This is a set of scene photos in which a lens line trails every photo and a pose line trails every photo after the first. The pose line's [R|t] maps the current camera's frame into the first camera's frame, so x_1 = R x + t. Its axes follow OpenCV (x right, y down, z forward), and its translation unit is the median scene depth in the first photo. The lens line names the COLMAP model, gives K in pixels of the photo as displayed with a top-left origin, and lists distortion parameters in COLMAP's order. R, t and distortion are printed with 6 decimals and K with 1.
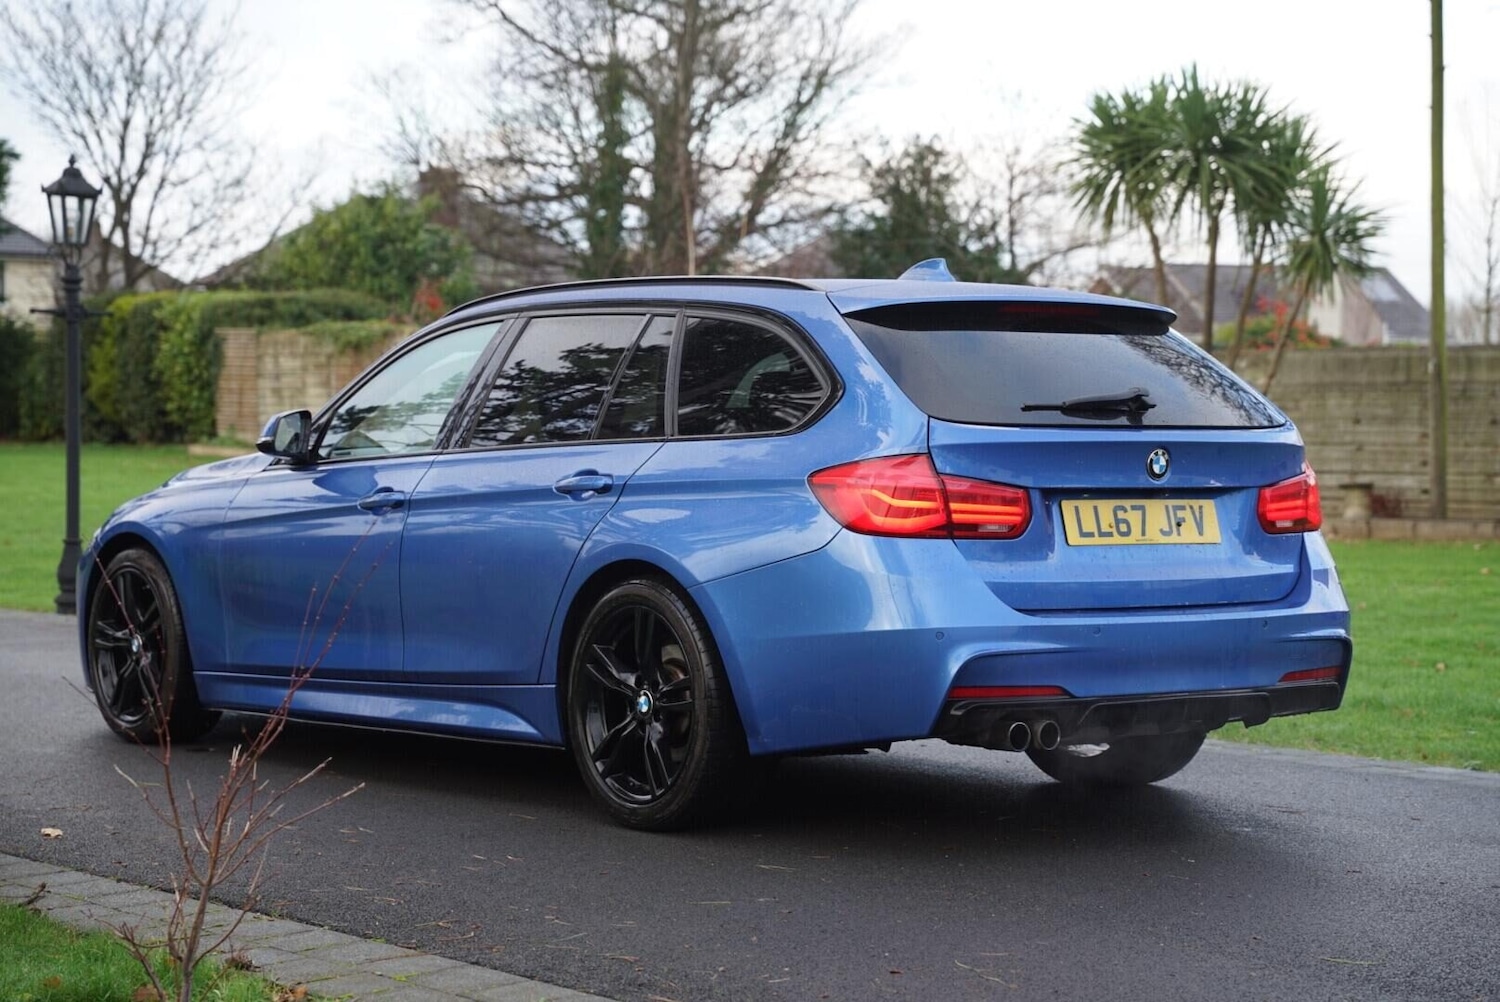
lens RADIAL K [[2807.1, 0, 750.0], [0, 2807.1, 501.0], [0, 0, 1]] dist [0.539555, -1.174215]
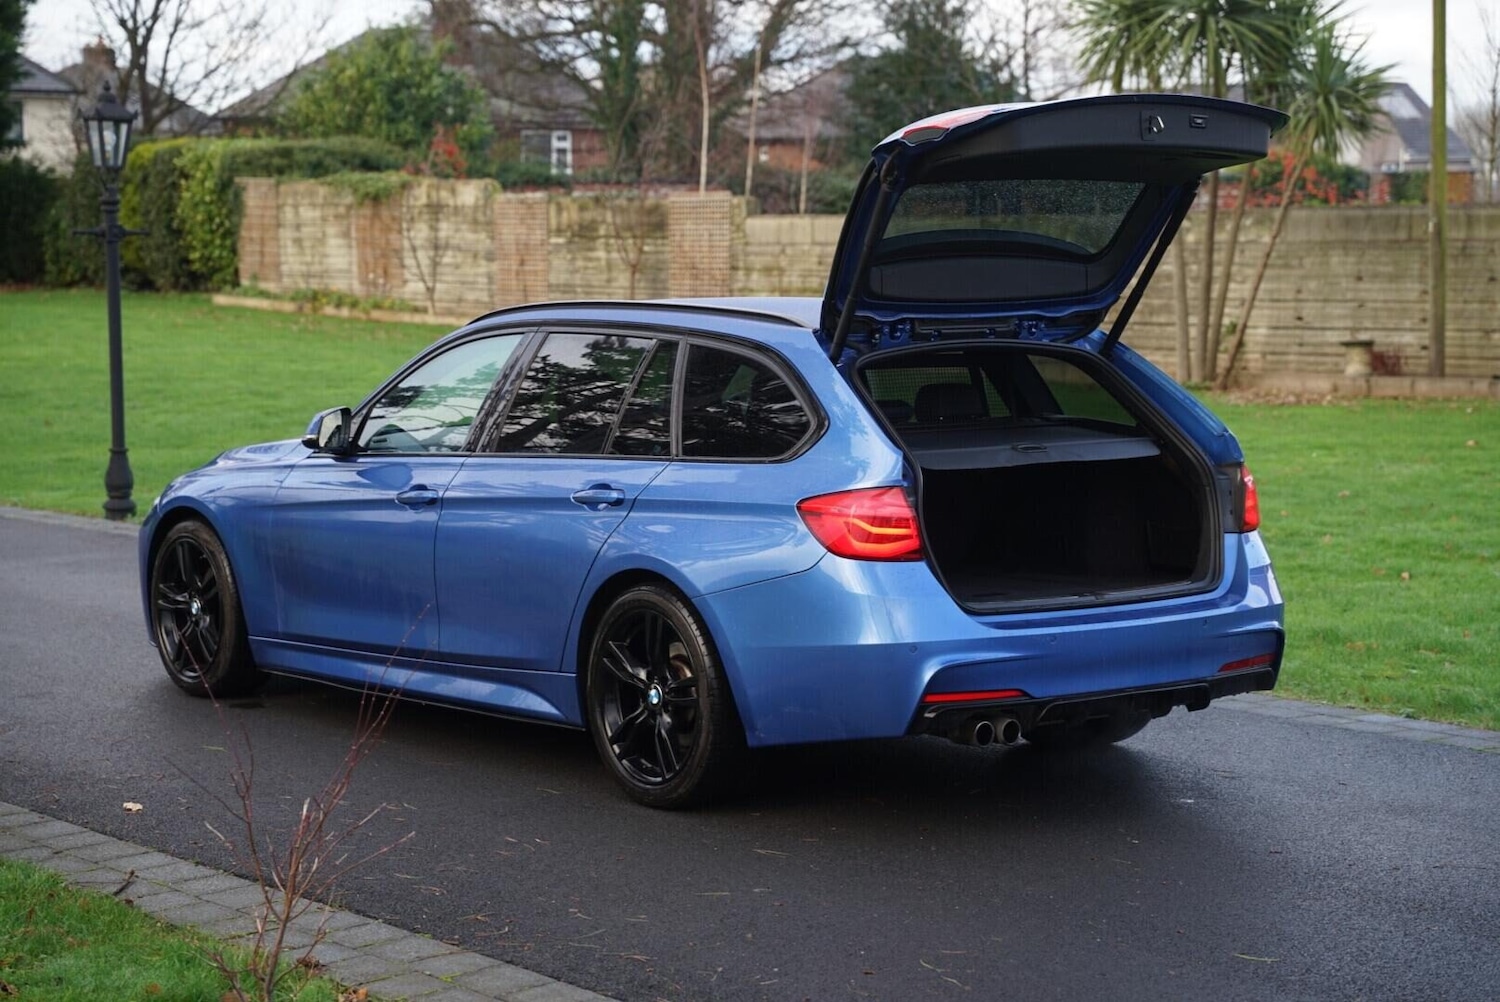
lens RADIAL K [[2807.1, 0, 750.0], [0, 2807.1, 501.0], [0, 0, 1]] dist [0.539555, -1.174215]
pose [[0.999926, -0.009493, -0.007645, 0.001323], [0.009972, 0.997817, 0.065289, -0.010624], [0.007008, -0.065361, 0.997837, -0.015741]]
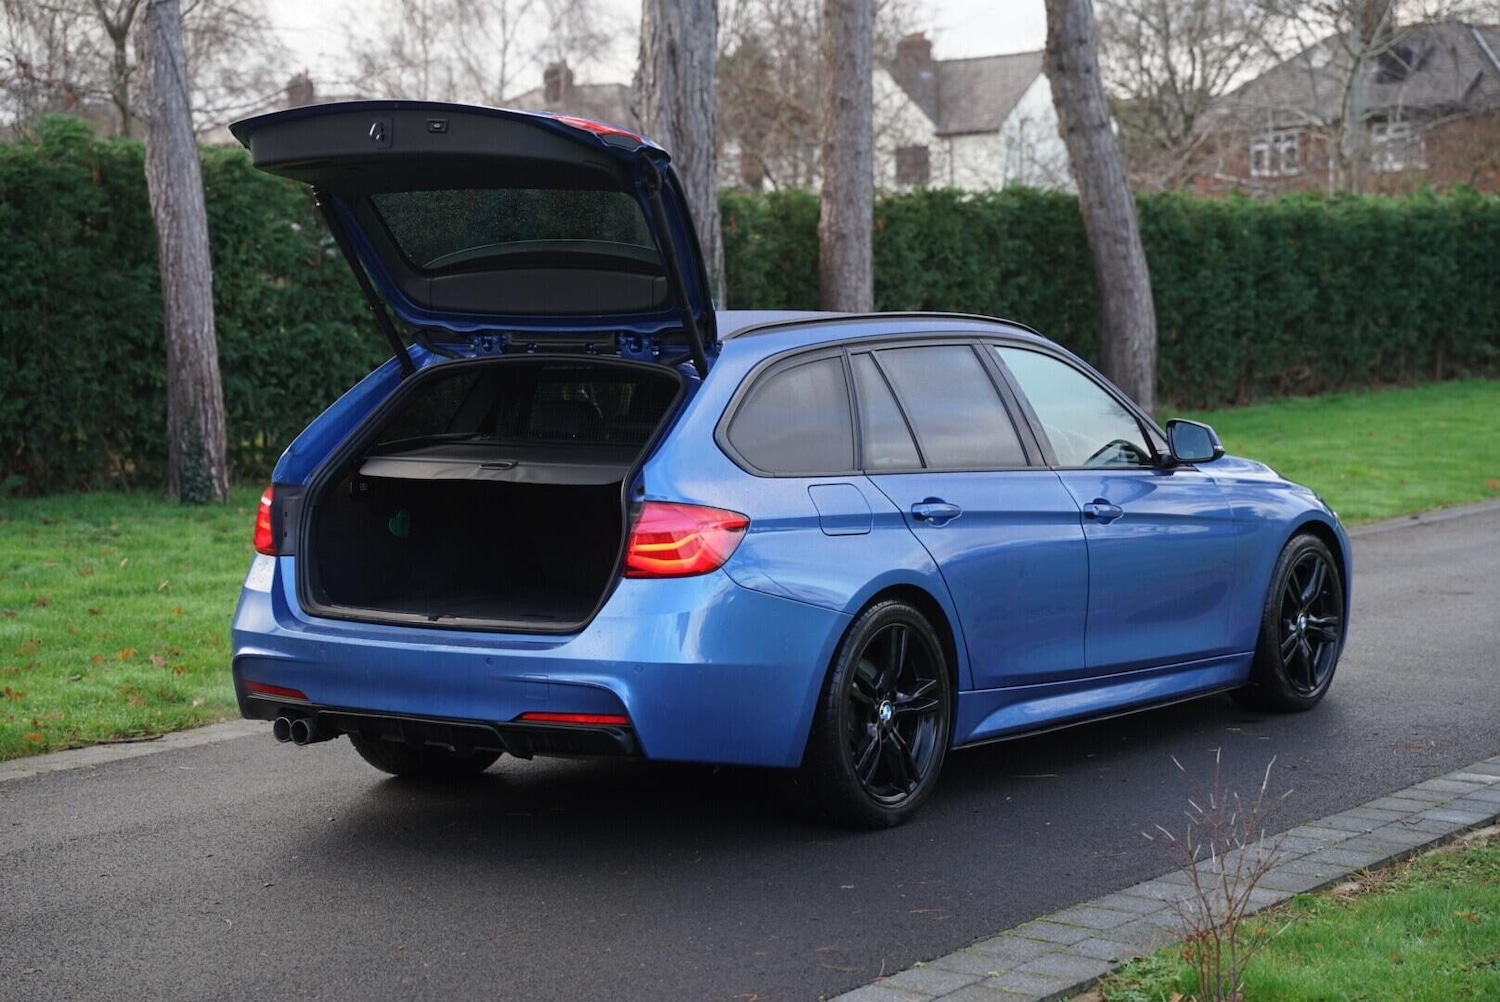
lens RADIAL K [[2807.1, 0, 750.0], [0, 2807.1, 501.0], [0, 0, 1]] dist [0.539555, -1.174215]
pose [[0.301940, 0.061681, -0.951329, 0.158814], [-0.013333, 0.998080, 0.060481, -0.010634], [0.953234, -0.005577, 0.302183, 0.103456]]
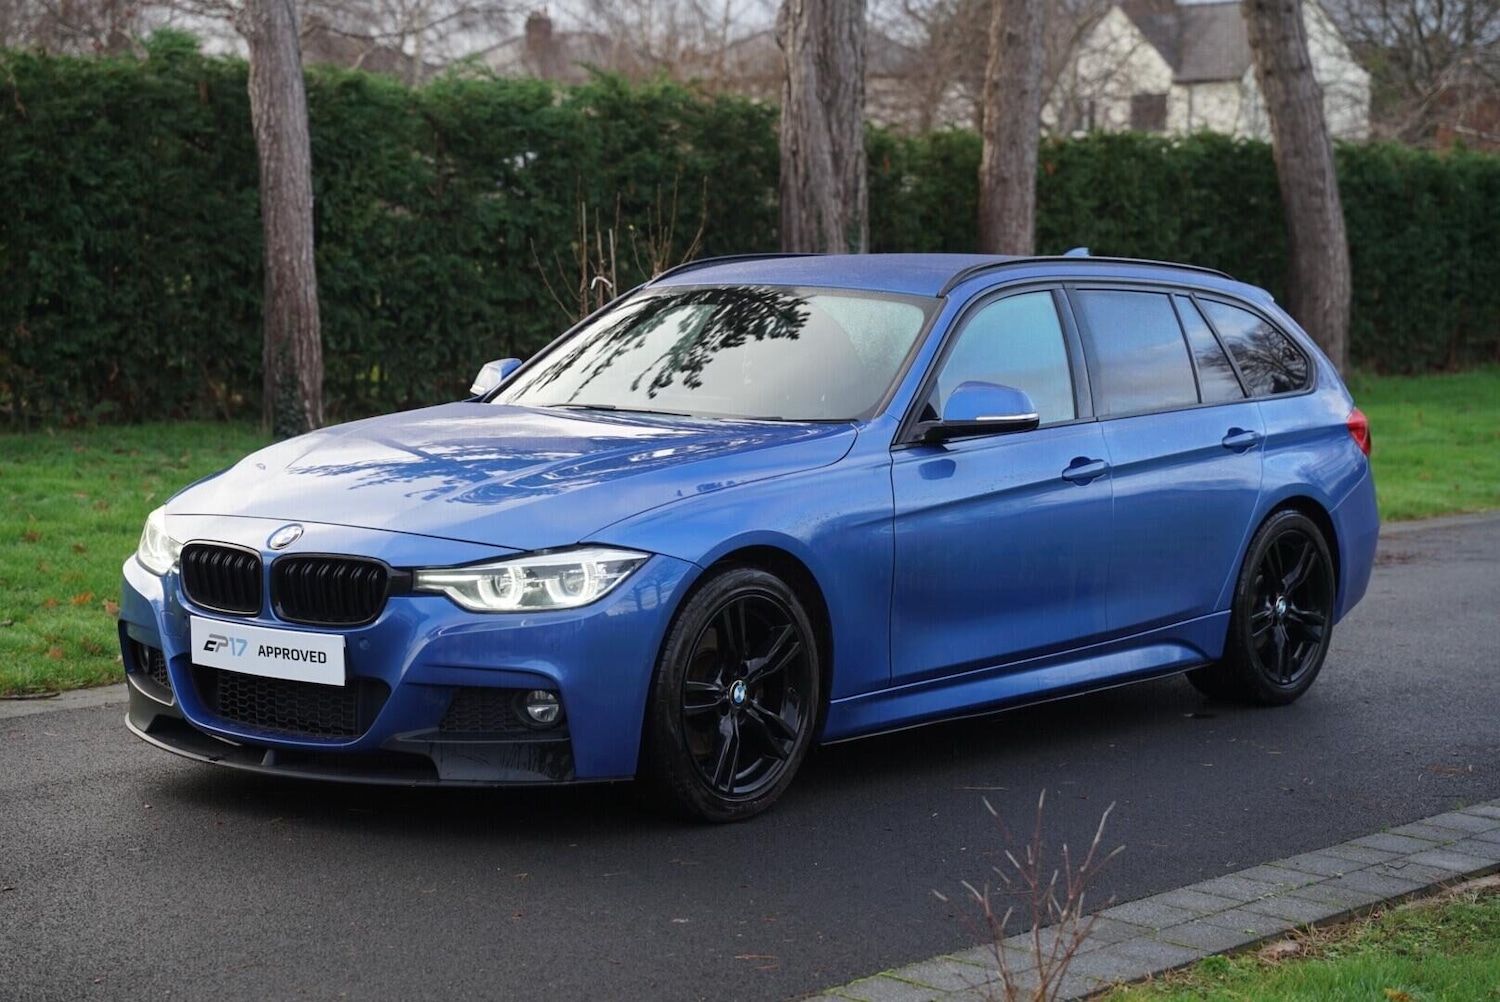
lens RADIAL K [[2807.1, 0, 750.0], [0, 2807.1, 501.0], [0, 0, 1]] dist [0.539555, -1.174215]
pose [[0.218193, 0.089351, -0.971807, 0.143882], [-0.045030, 0.995661, 0.081434, -0.010614], [0.974866, 0.025992, 0.221270, 0.125217]]
